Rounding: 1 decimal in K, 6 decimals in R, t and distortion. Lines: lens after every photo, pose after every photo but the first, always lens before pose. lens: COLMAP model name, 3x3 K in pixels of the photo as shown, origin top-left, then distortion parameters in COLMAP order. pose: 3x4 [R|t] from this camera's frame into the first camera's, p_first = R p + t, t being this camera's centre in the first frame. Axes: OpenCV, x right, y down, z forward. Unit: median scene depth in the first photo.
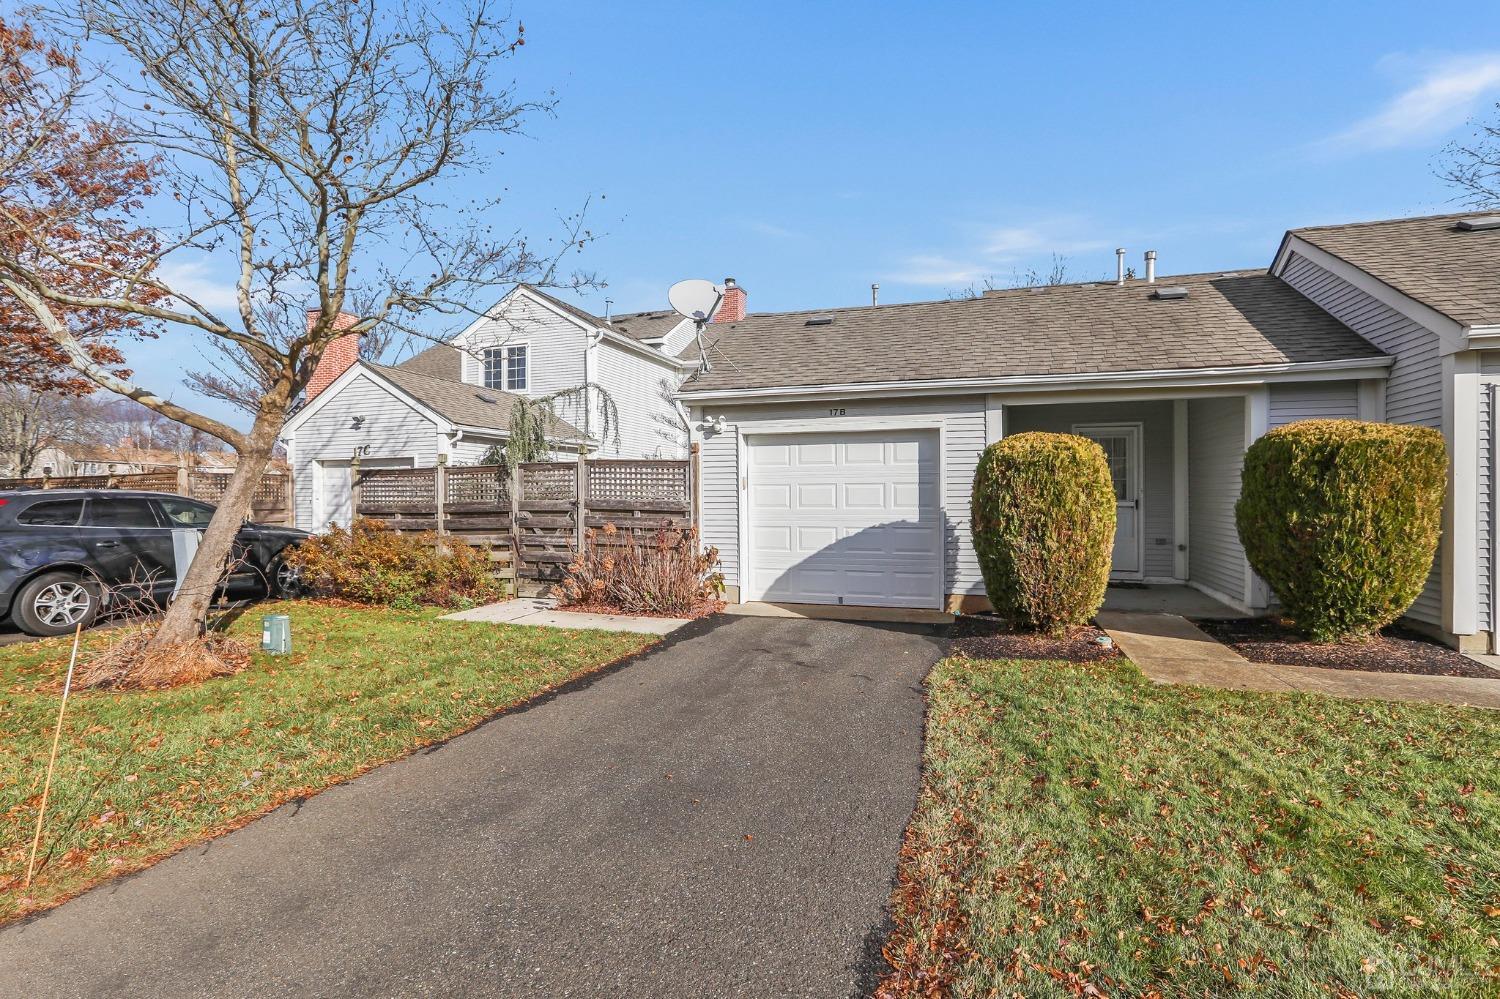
lens RADIAL K [[682.9, 0, 752.4], [0, 682.9, 499.7], [0, 0, 1]] dist [-0.040339, 0.017993]
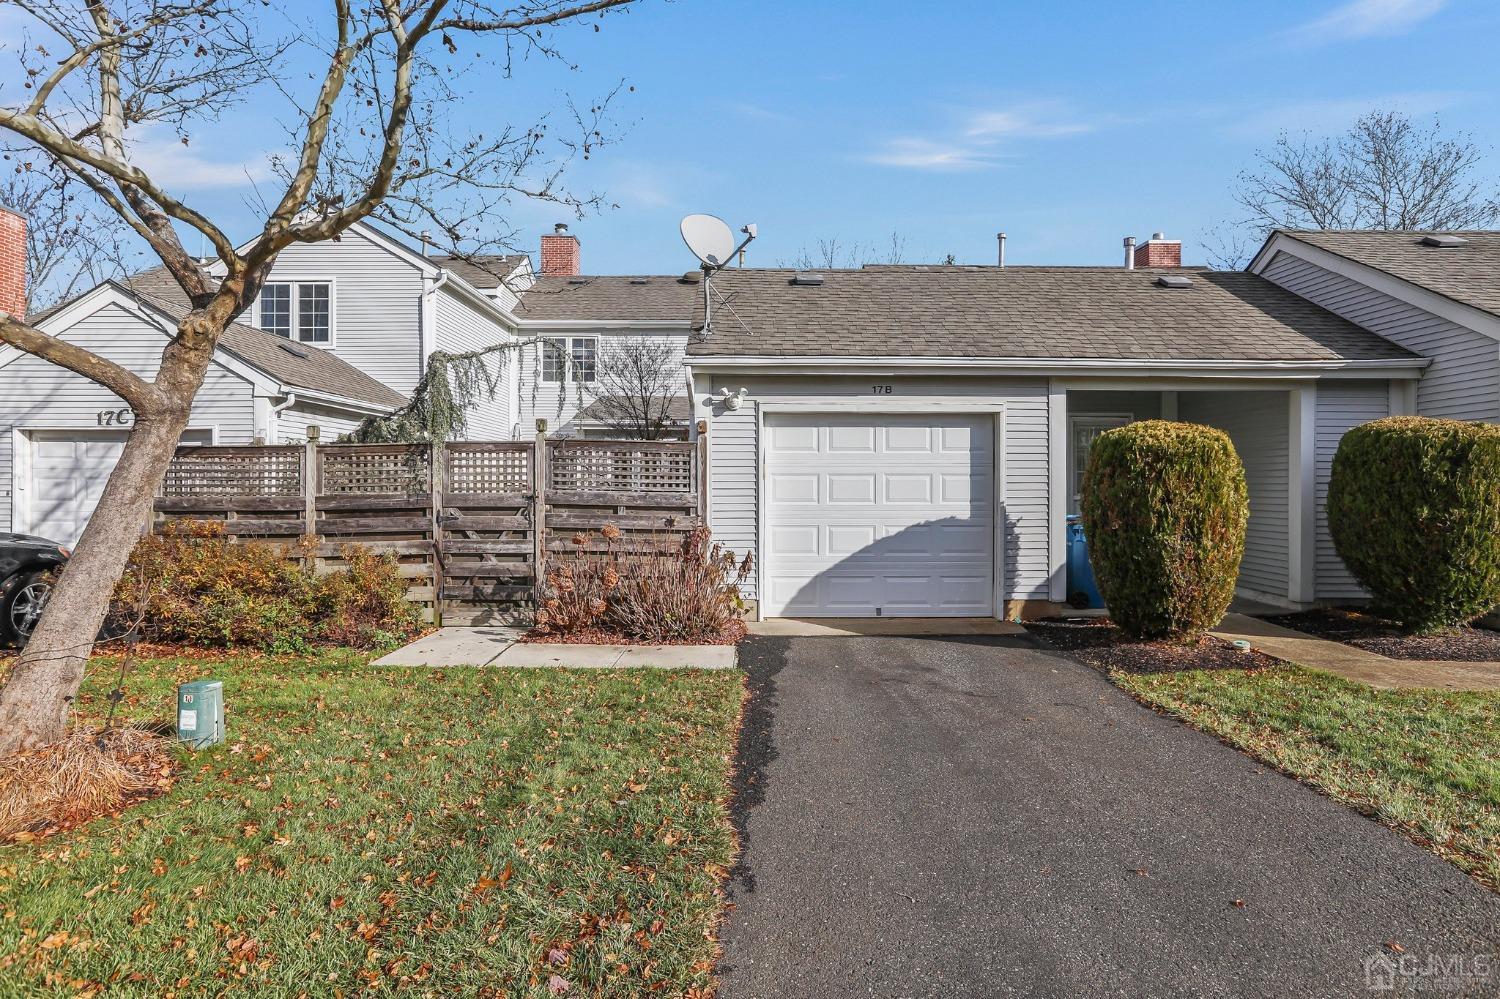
lens RADIAL K [[770.4, 0, 750.5], [0, 770.4, 493.2], [0, 0, 1]] dist [-0.035502, 0.021266]
pose [[0.953363, 0.001887, 0.301821, -0.308256], [-0.002721, 0.999994, 0.002344, -0.001739], [-0.301814, -0.003056, 0.953362, 0.134991]]
